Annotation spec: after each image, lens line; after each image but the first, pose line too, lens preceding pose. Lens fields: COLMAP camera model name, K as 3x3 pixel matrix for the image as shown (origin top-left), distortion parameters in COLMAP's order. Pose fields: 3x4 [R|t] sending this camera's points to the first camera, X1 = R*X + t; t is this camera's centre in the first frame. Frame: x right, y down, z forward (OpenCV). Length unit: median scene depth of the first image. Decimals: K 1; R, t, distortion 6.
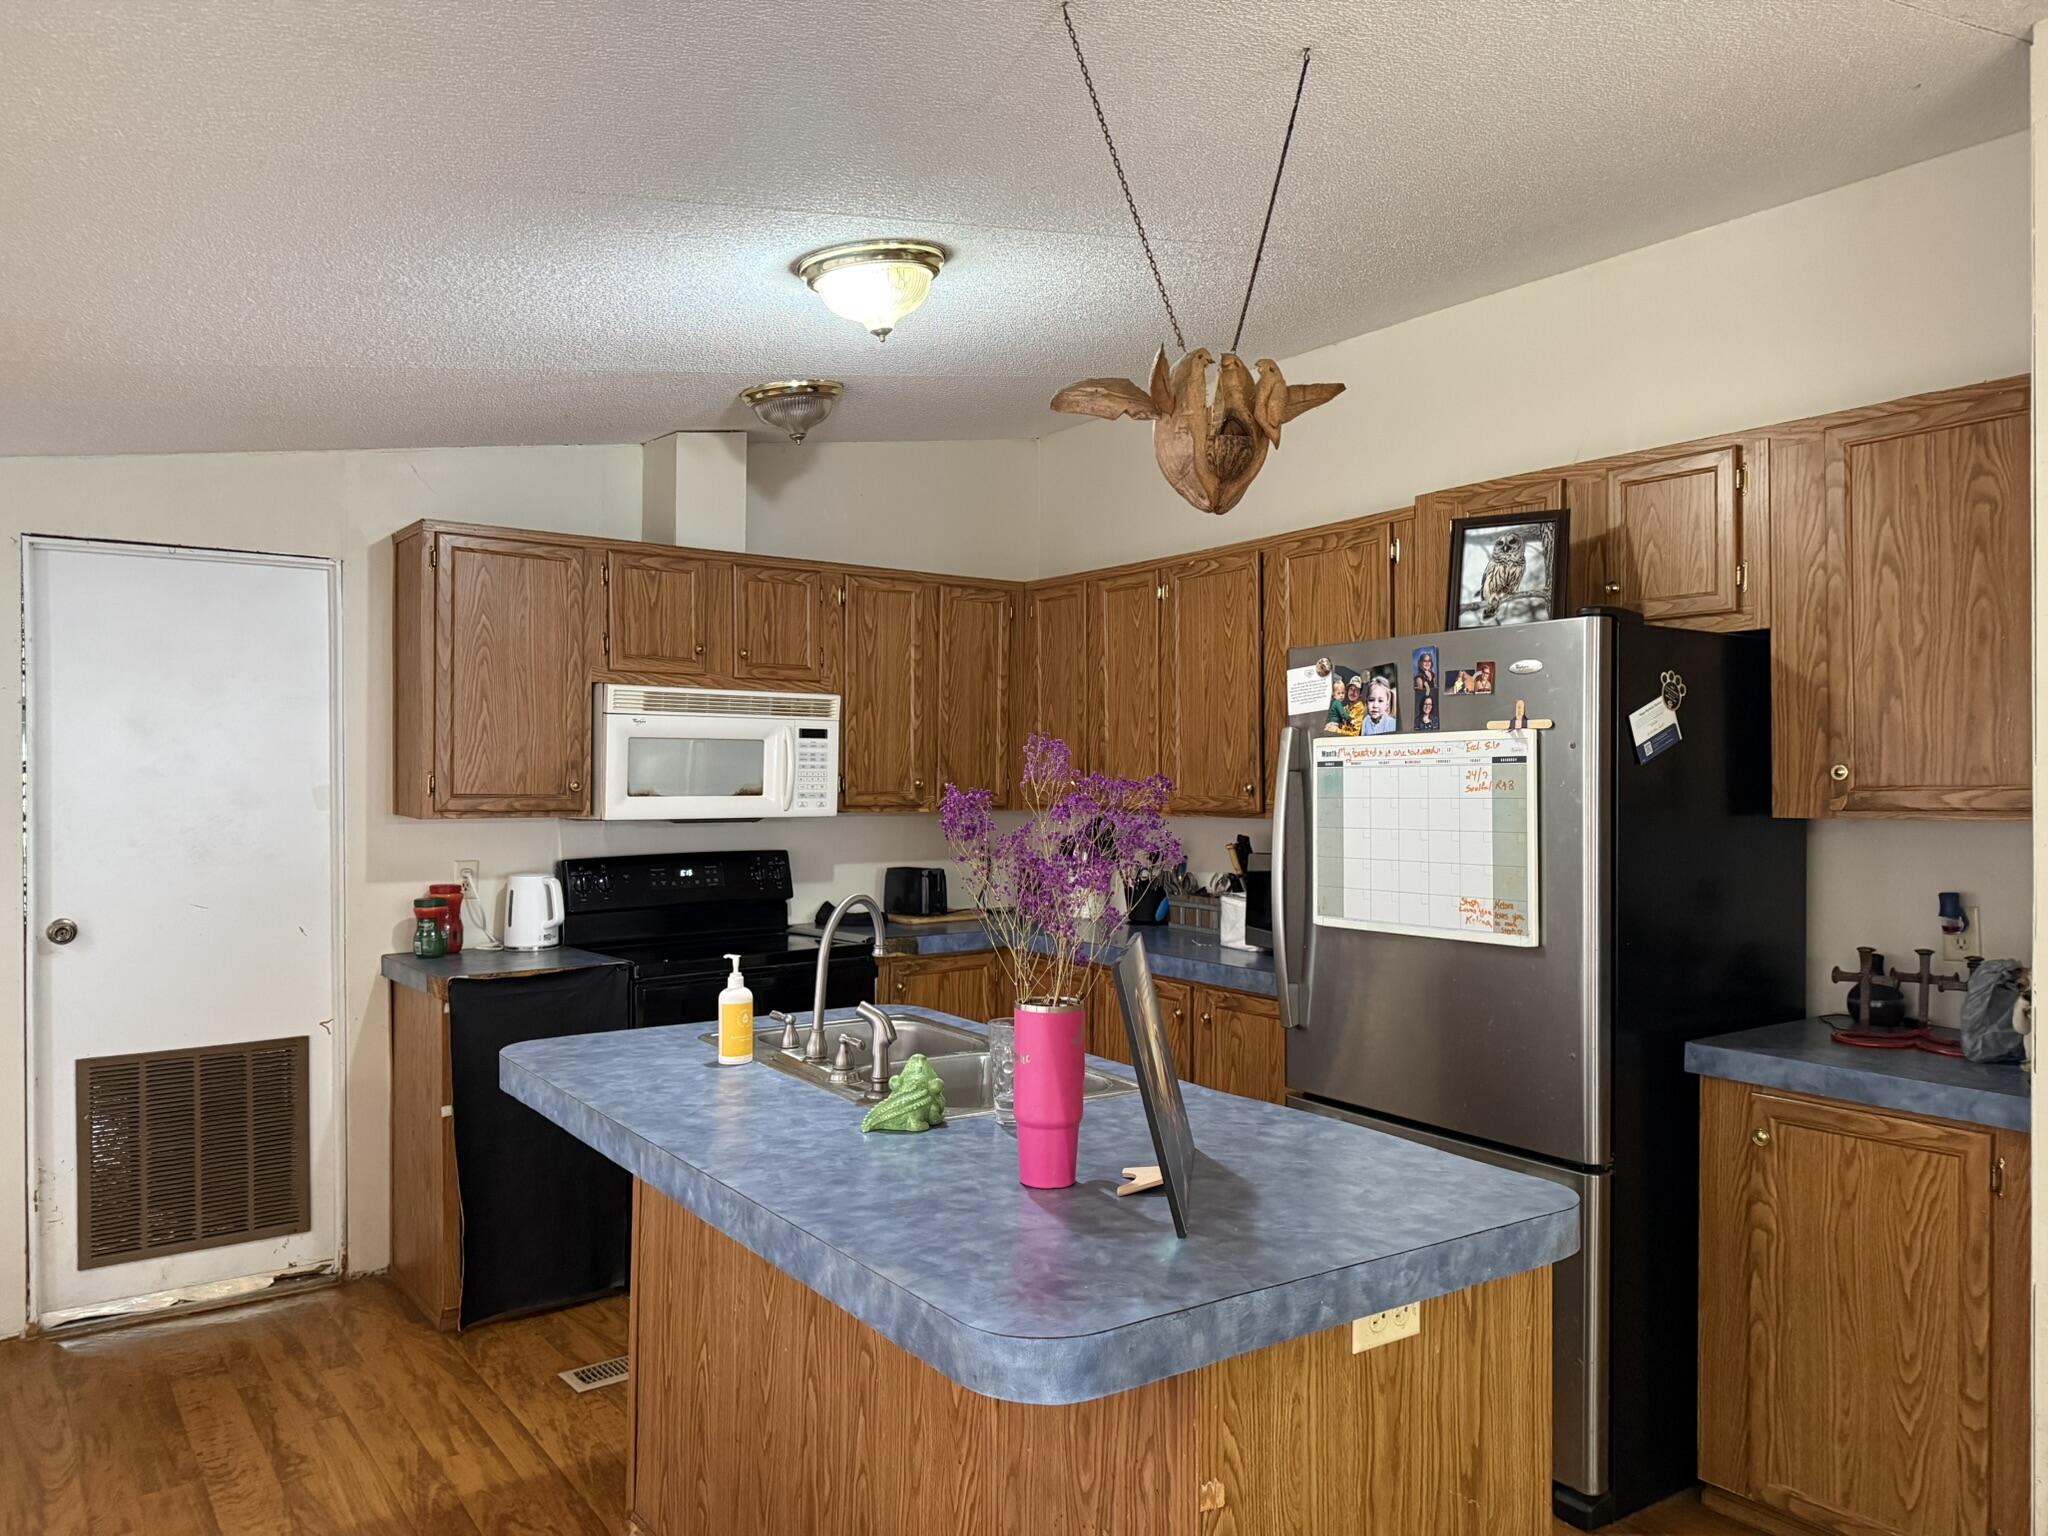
lens RADIAL K [[1444.4, 0, 1026.1], [0, 1444.4, 786.4], [0, 0, 1]] dist [0.061907, -0.066501]
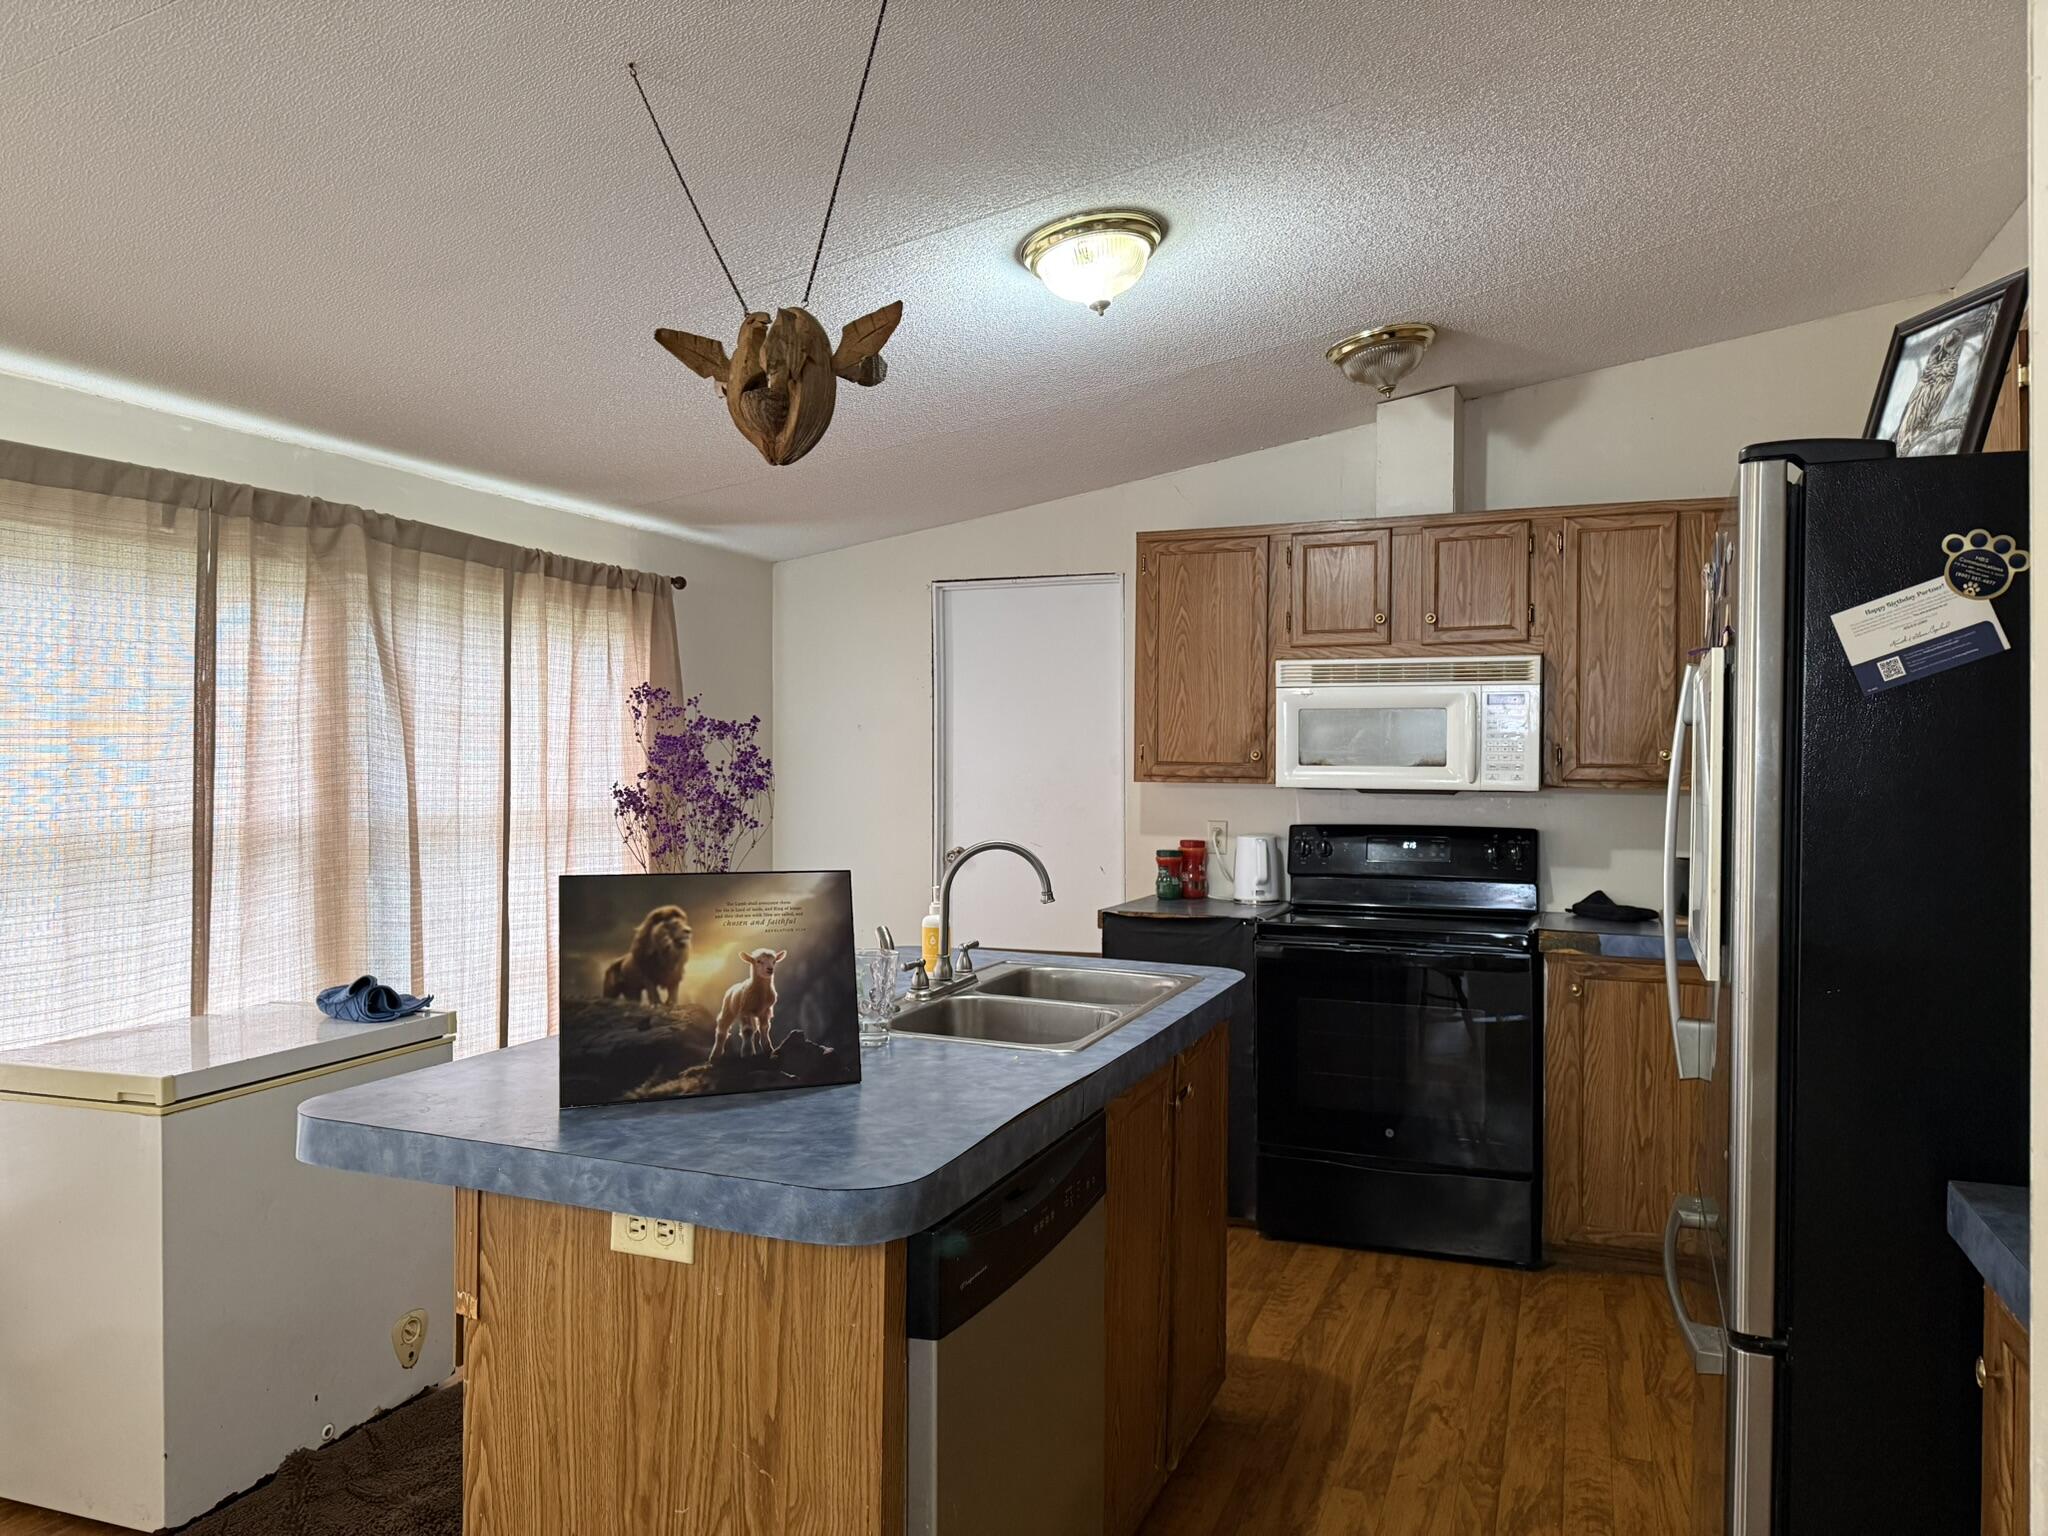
lens RADIAL K [[1444.4, 0, 1002.5], [0, 1444.4, 756.8], [0, 0, 1]] dist [0.061907, -0.066501]
pose [[0.532411, -0.000855, -0.846486, 0.661192], [-0.012900, 0.999875, -0.009124, 0.017514], [0.846388, 0.015777, 0.532333, 0.344782]]
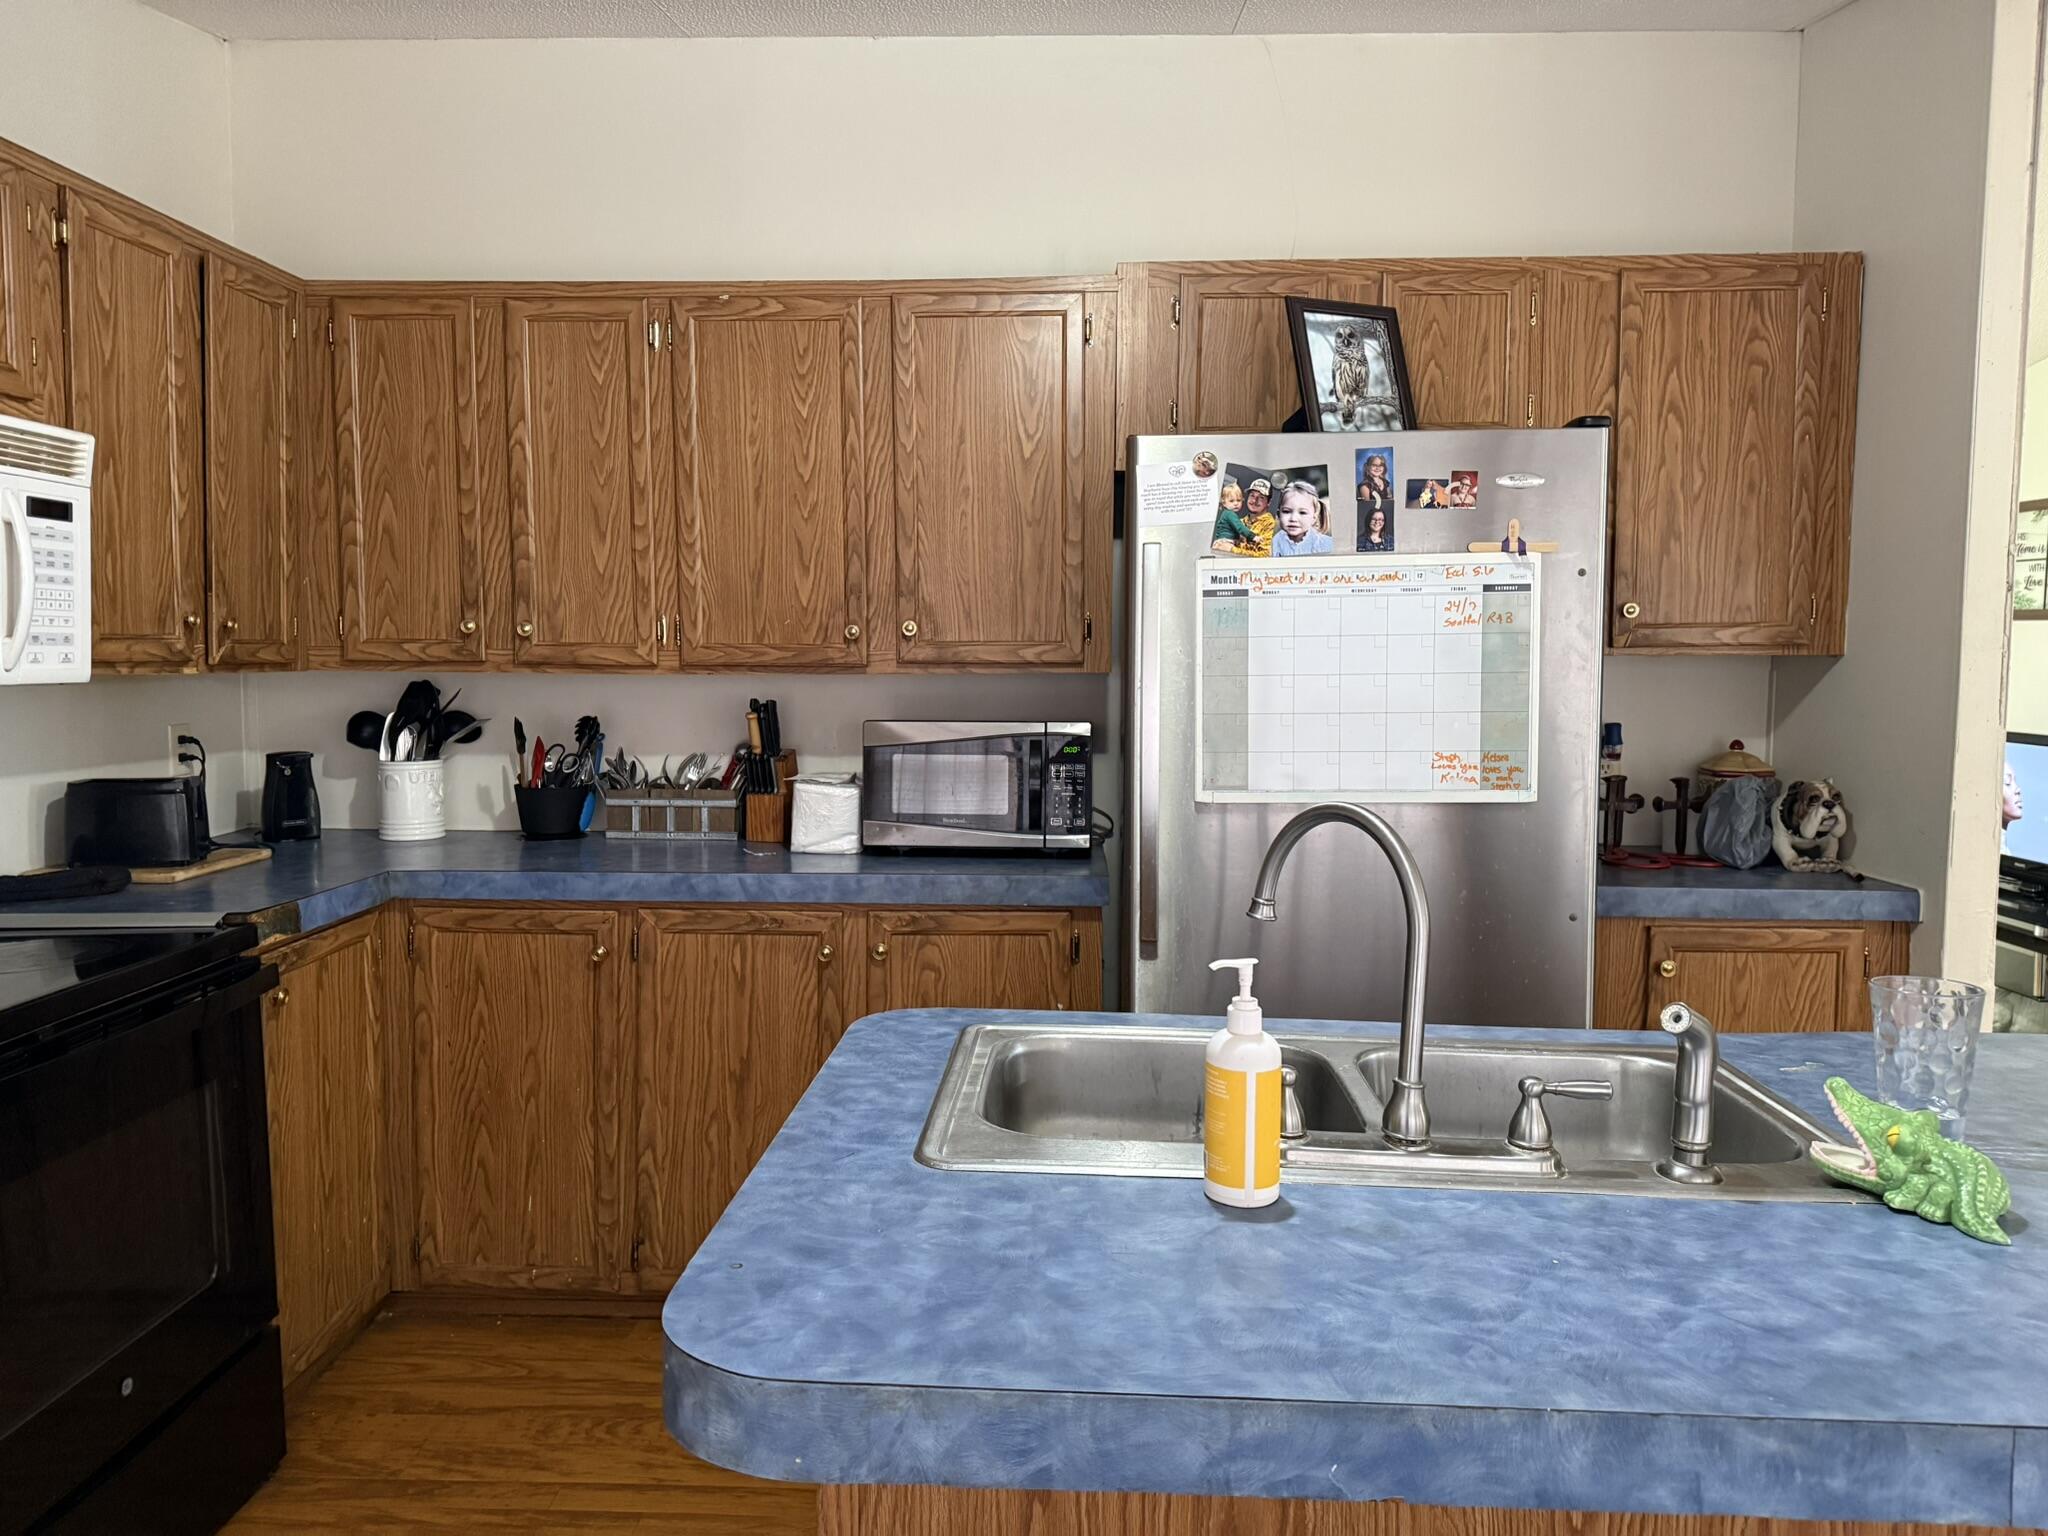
lens RADIAL K [[1444.4, 0, 1024.4], [0, 1444.4, 758.5], [0, 0, 1]] dist [0.061907, -0.066501]
pose [[0.612223, -0.058119, 0.788546, -0.481998], [0.004476, 0.997534, 0.070046, 0.018791], [-0.790672, -0.039354, 0.610973, 0.637411]]
